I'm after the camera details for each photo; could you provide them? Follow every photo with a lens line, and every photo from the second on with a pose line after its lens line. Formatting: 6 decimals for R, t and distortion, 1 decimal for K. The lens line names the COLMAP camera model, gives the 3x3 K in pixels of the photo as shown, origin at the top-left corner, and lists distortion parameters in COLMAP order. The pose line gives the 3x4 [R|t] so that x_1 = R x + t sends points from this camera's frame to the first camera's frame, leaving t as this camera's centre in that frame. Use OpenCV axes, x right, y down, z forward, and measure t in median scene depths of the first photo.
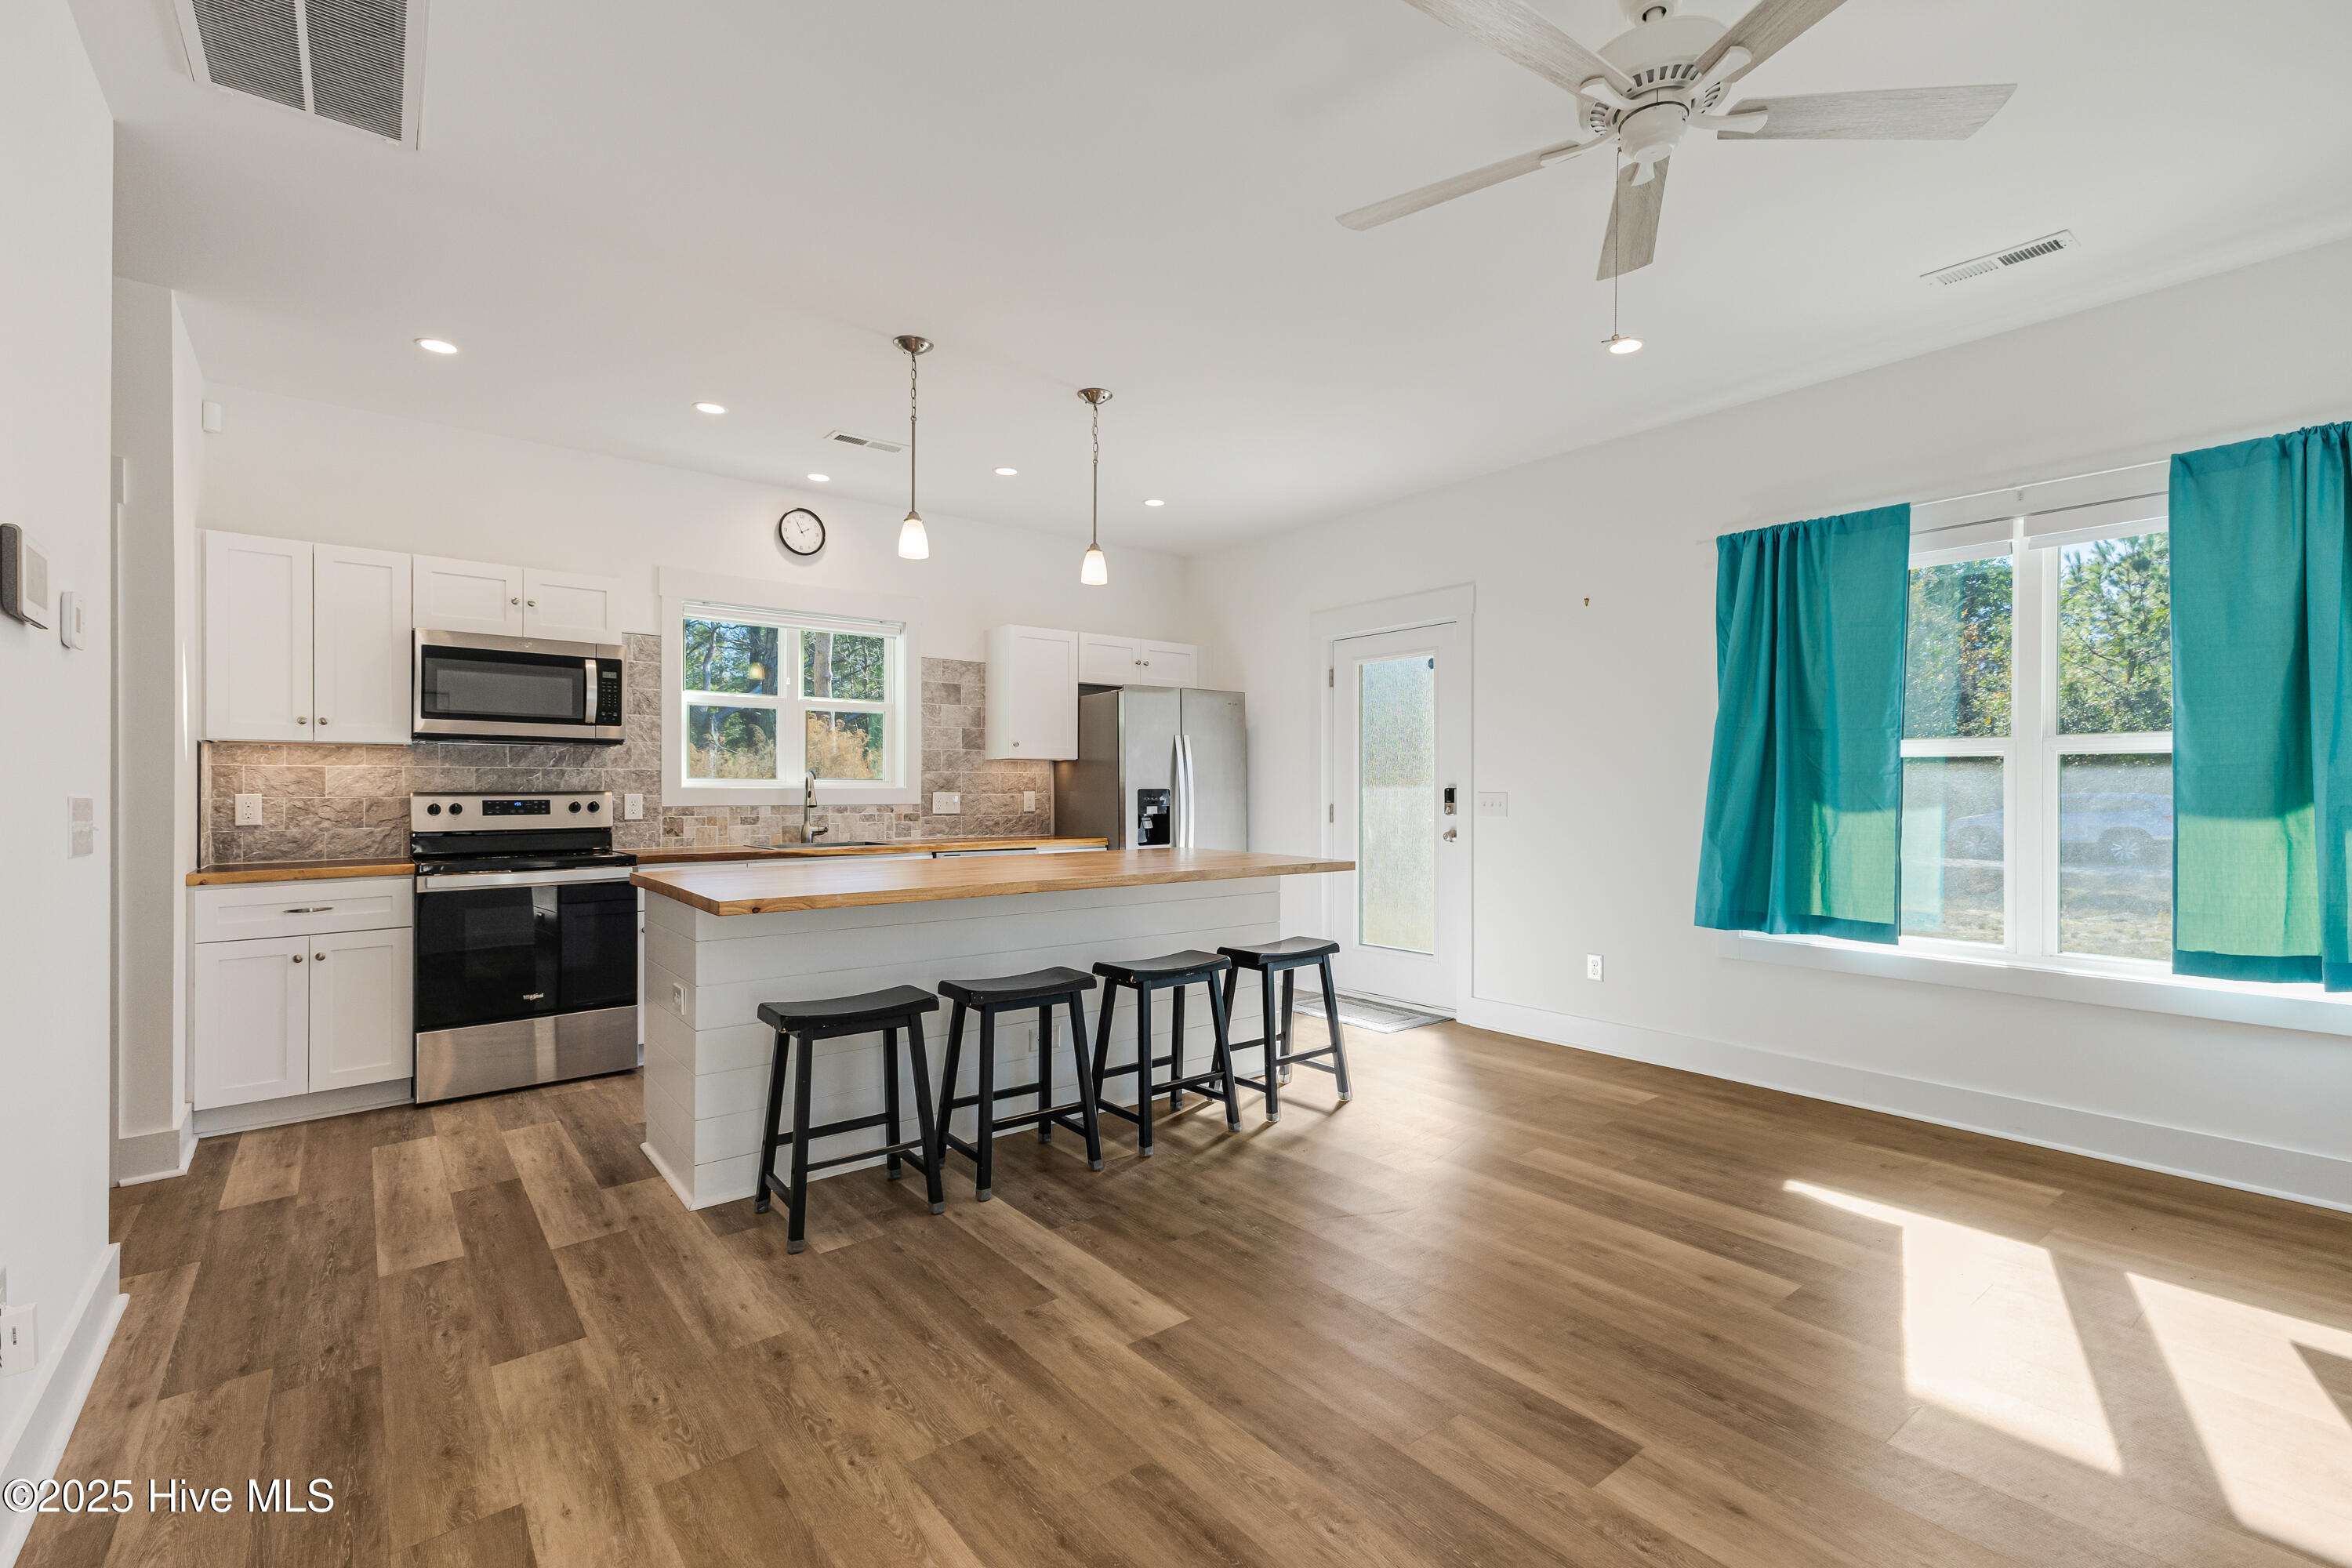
lens RADIAL K [[1067.9, 0, 1186.7], [0, 1067.9, 794.2], [0, 0, 1]] dist [0.002789, 0.001648]
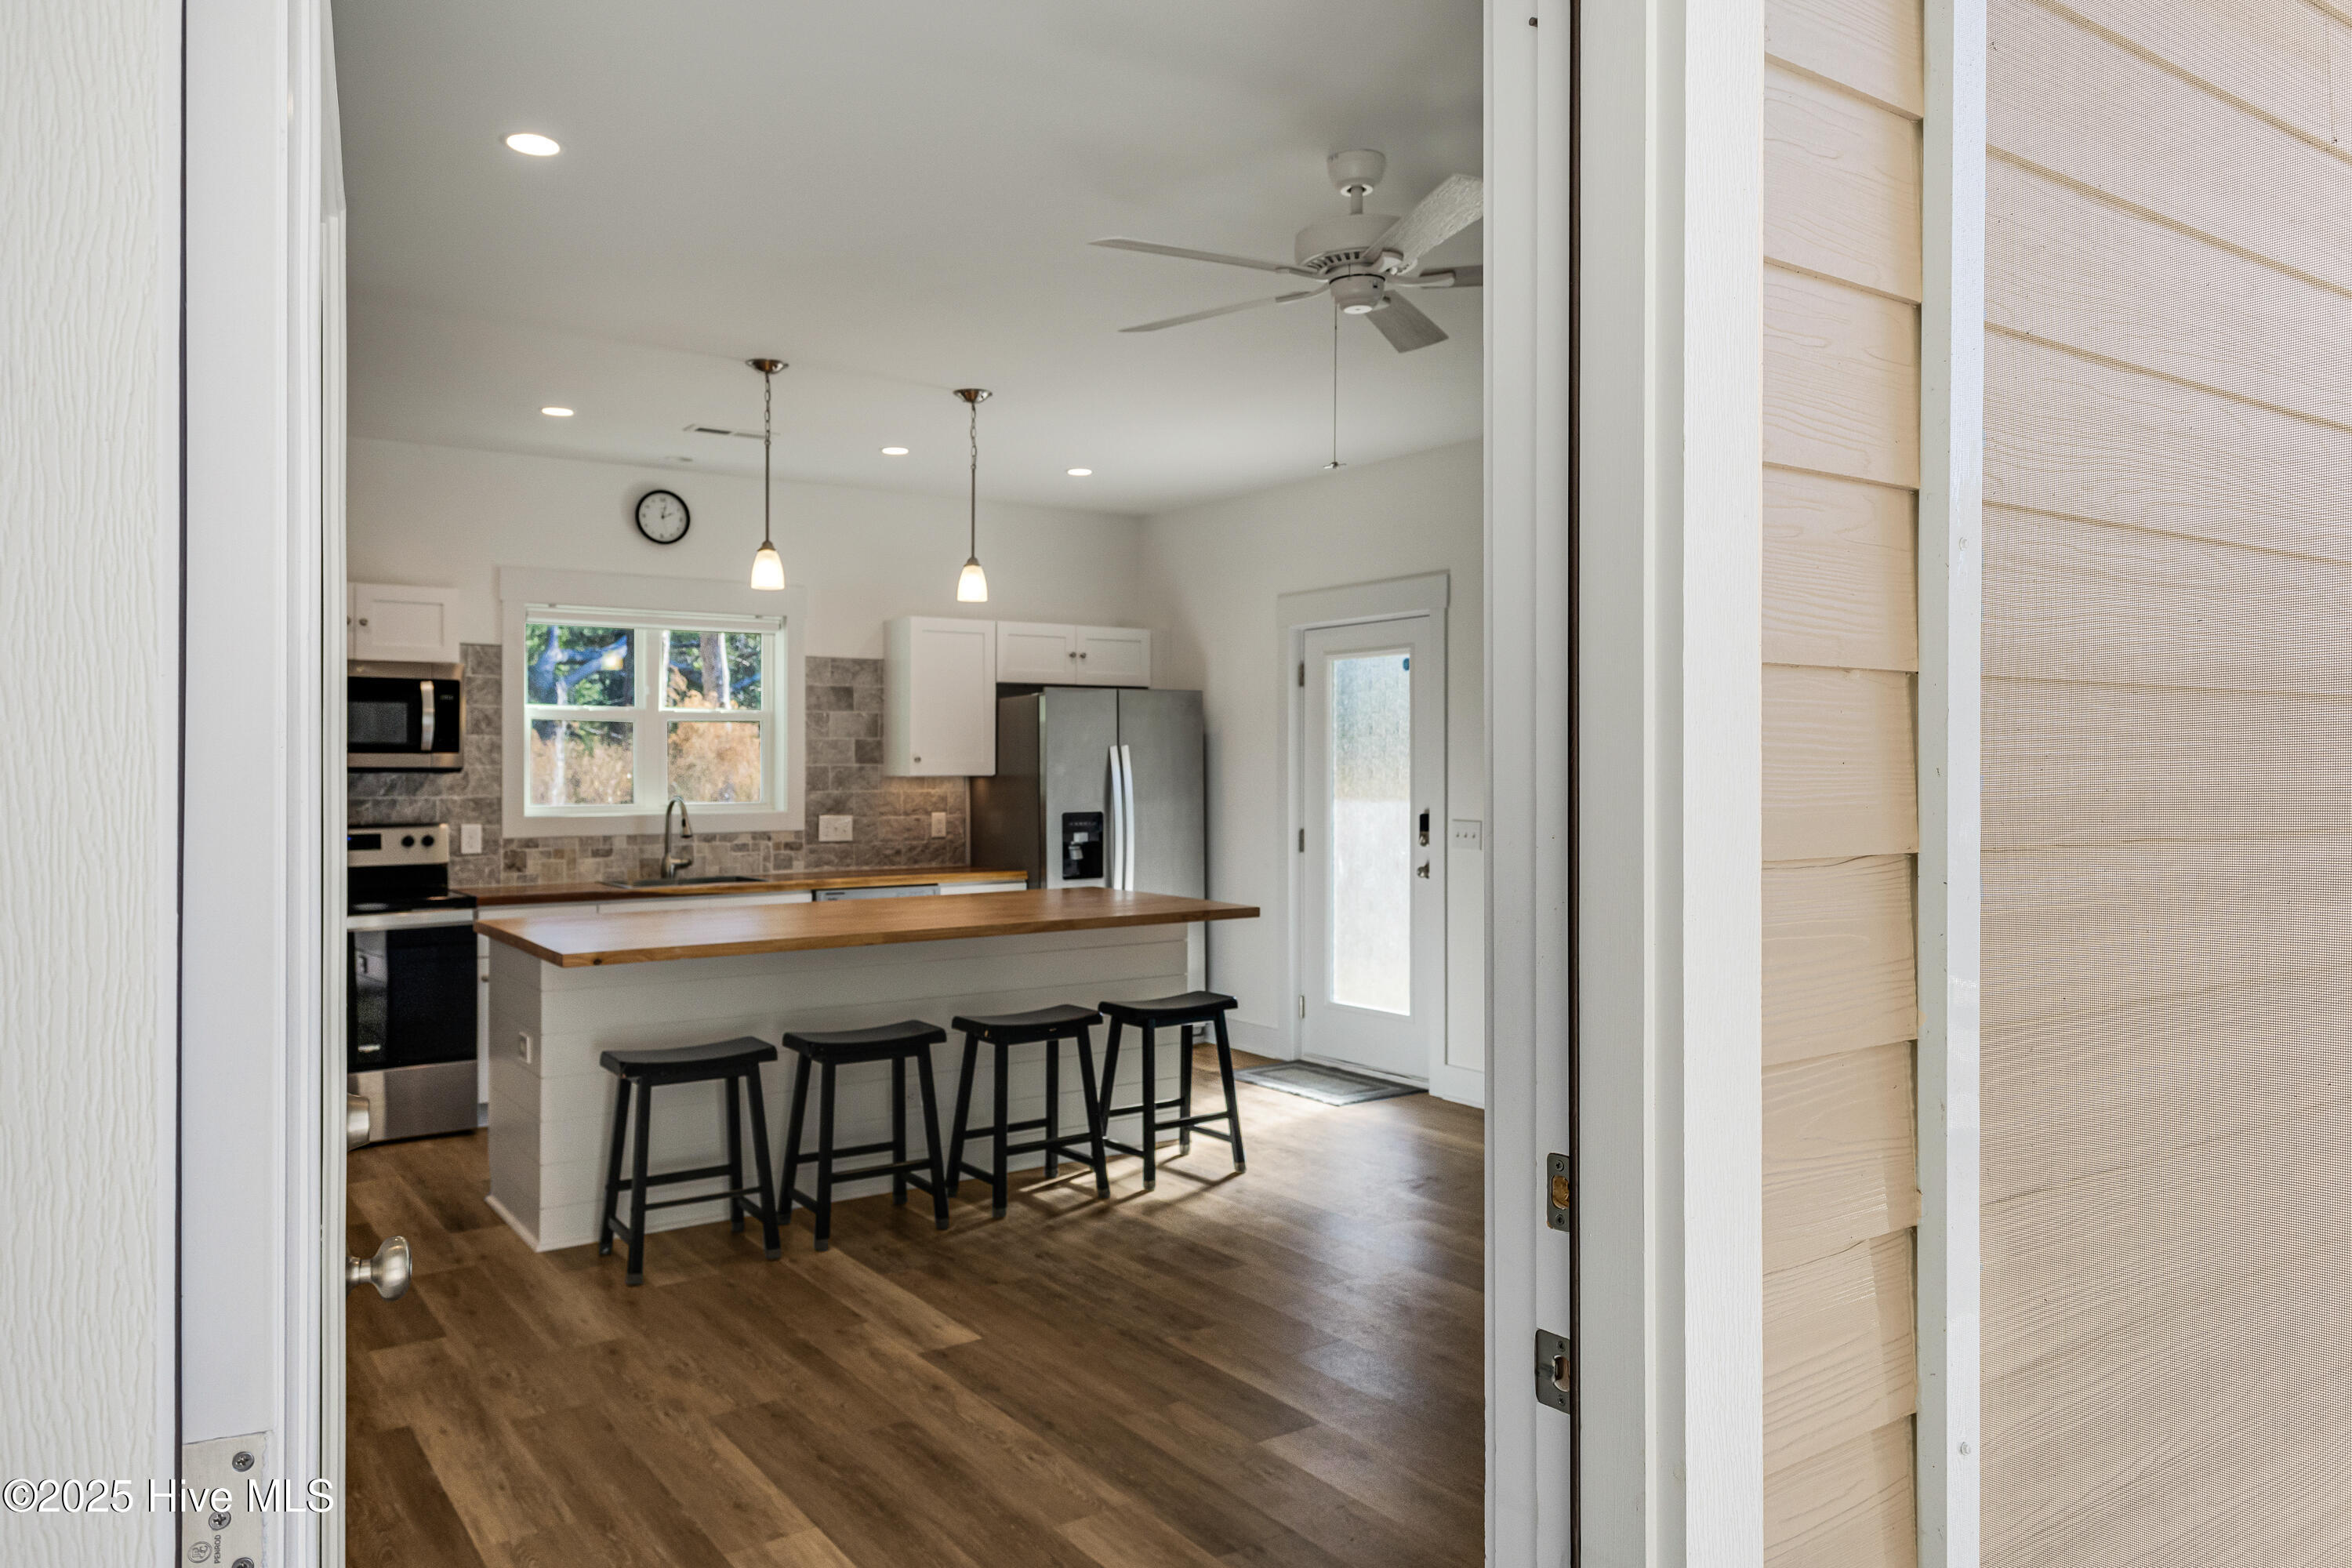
lens RADIAL K [[1658.4, 0, 1170.0], [0, 1658.4, 767.2], [0, 0, 1]] dist [0.032241, -0.006589]
pose [[0.997625, -0.001793, -0.068858, 0.163697], [0.001546, 0.999992, -0.003645, -0.045424], [0.068864, 0.003529, 0.997620, -0.360425]]
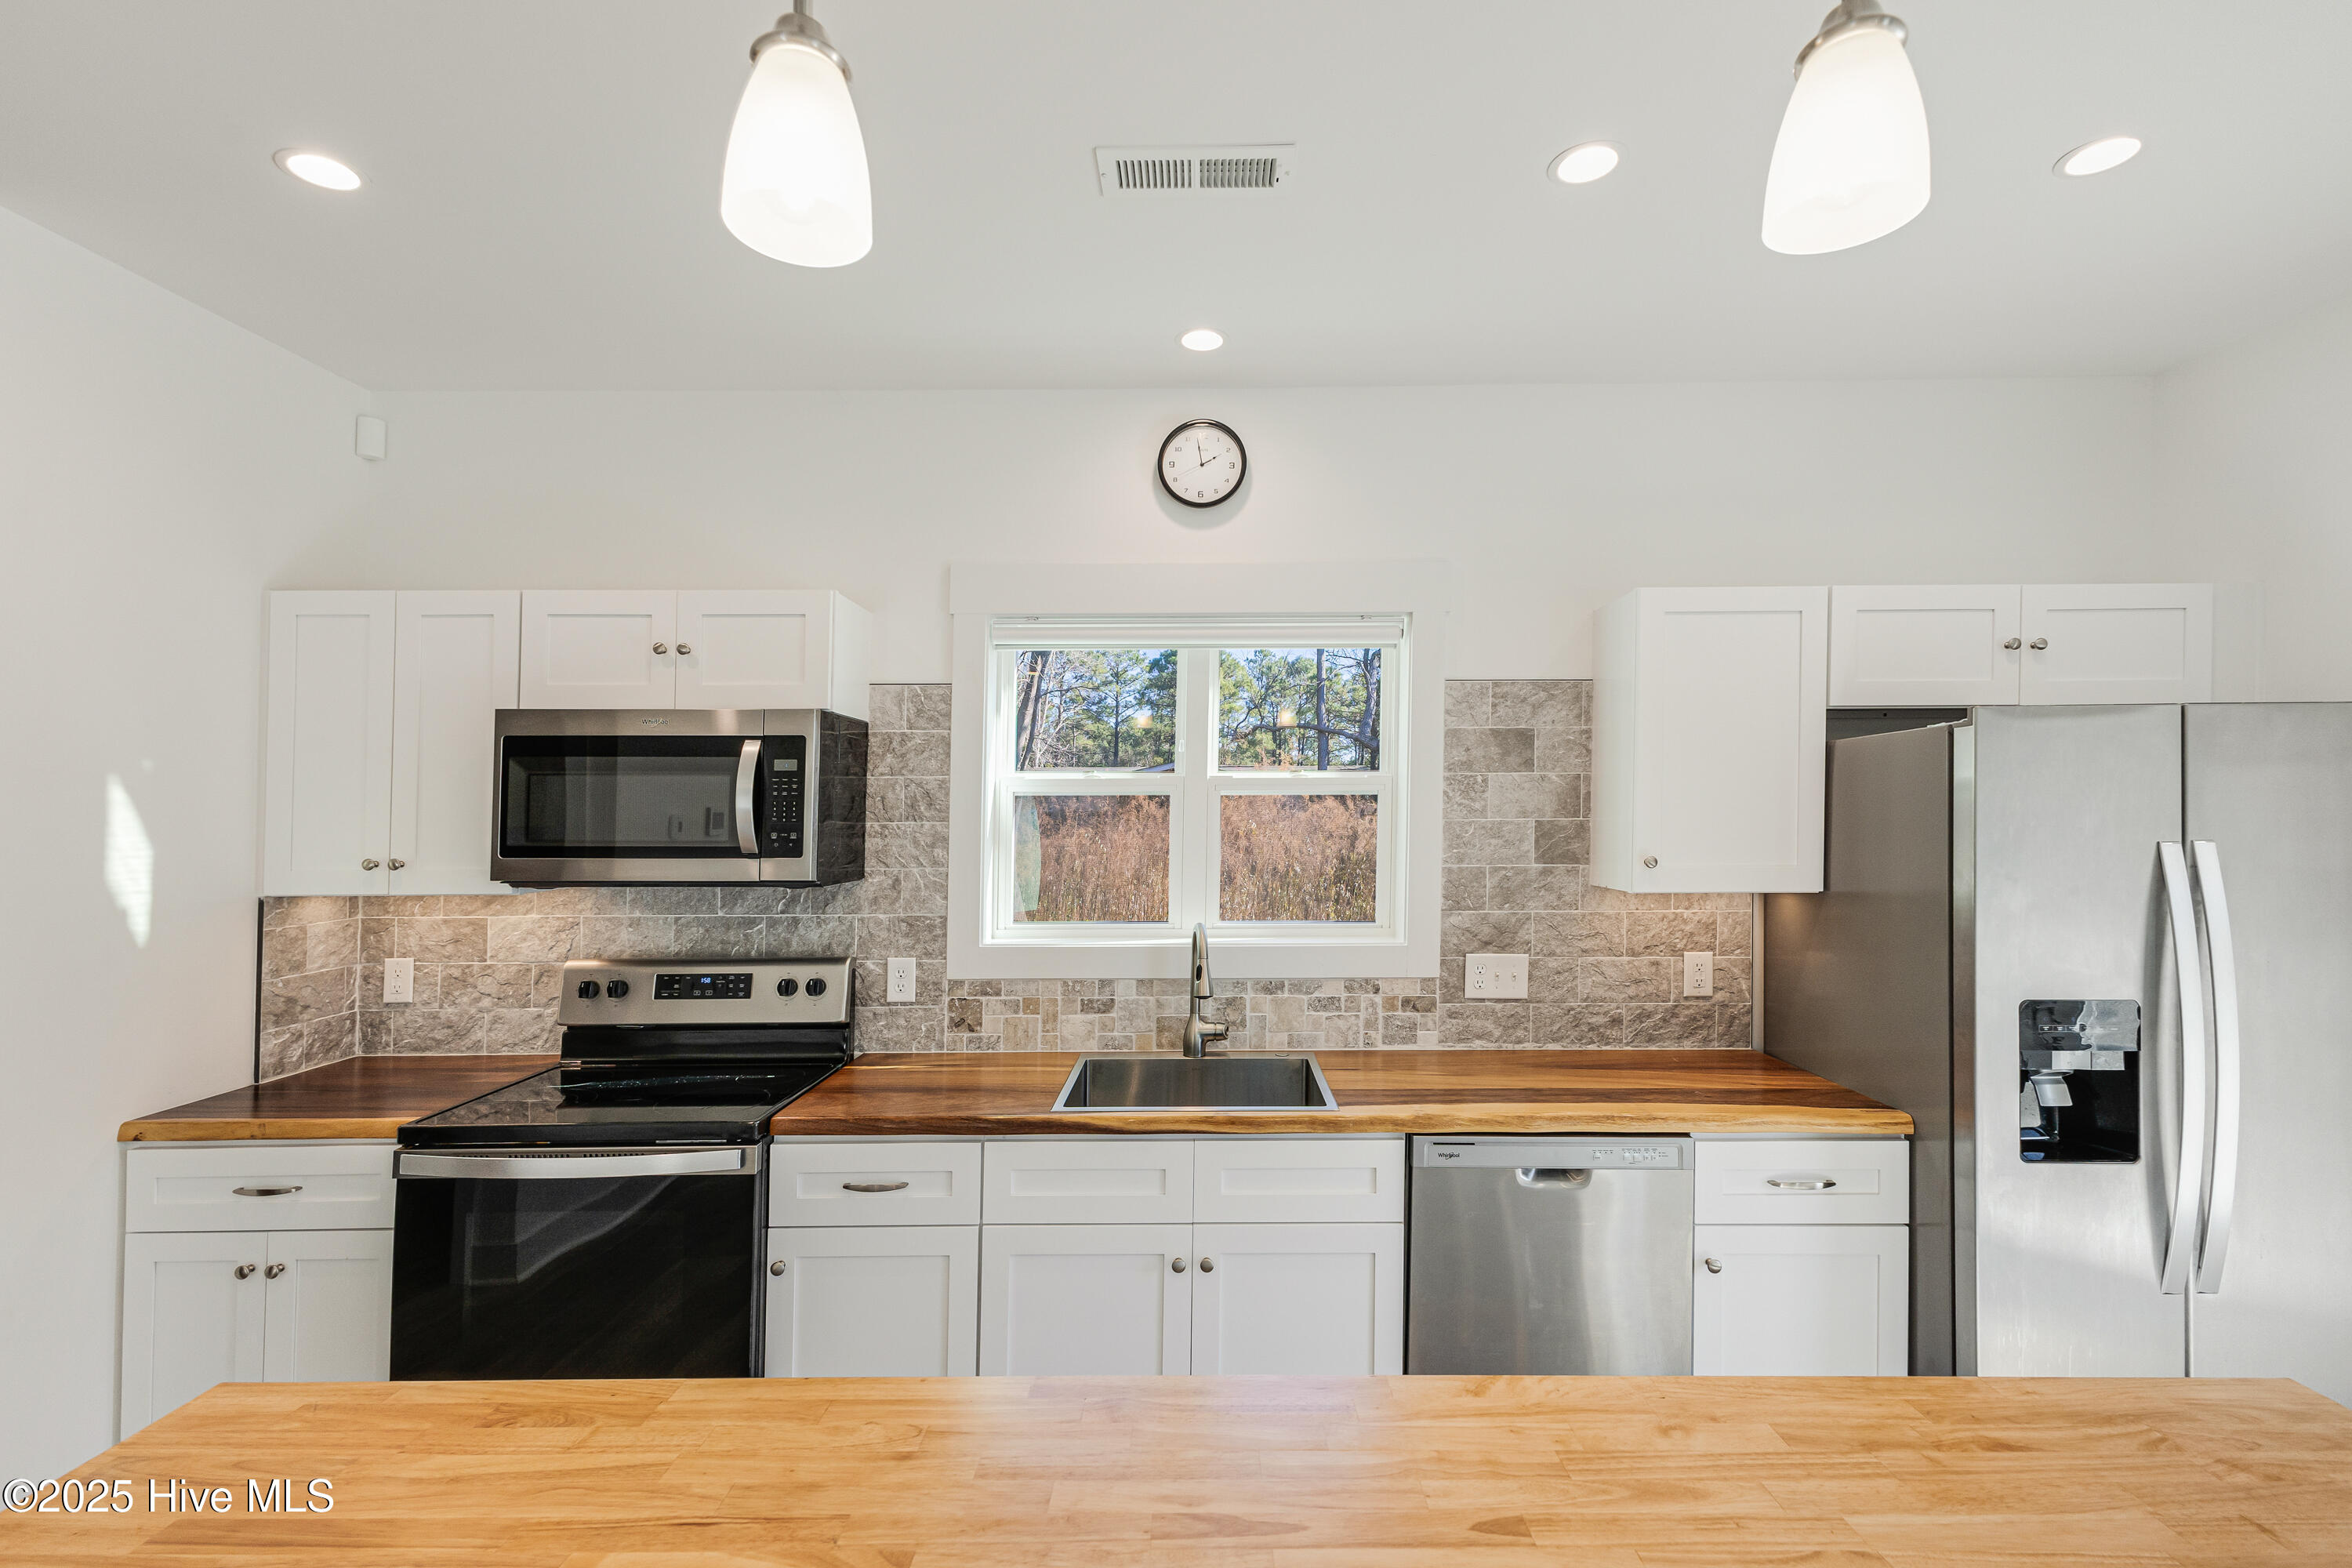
lens RADIAL K [[1040.4, 0, 1182.5], [0, 1040.4, 788.2], [0, 0, 1]] dist [0.008254, -0.000722]
pose [[0.778802, -0.014870, -0.627093, -0.056163], [0.001475, 0.999760, -0.021875, -0.086090], [0.627268, 0.016111, 0.778637, 0.726955]]
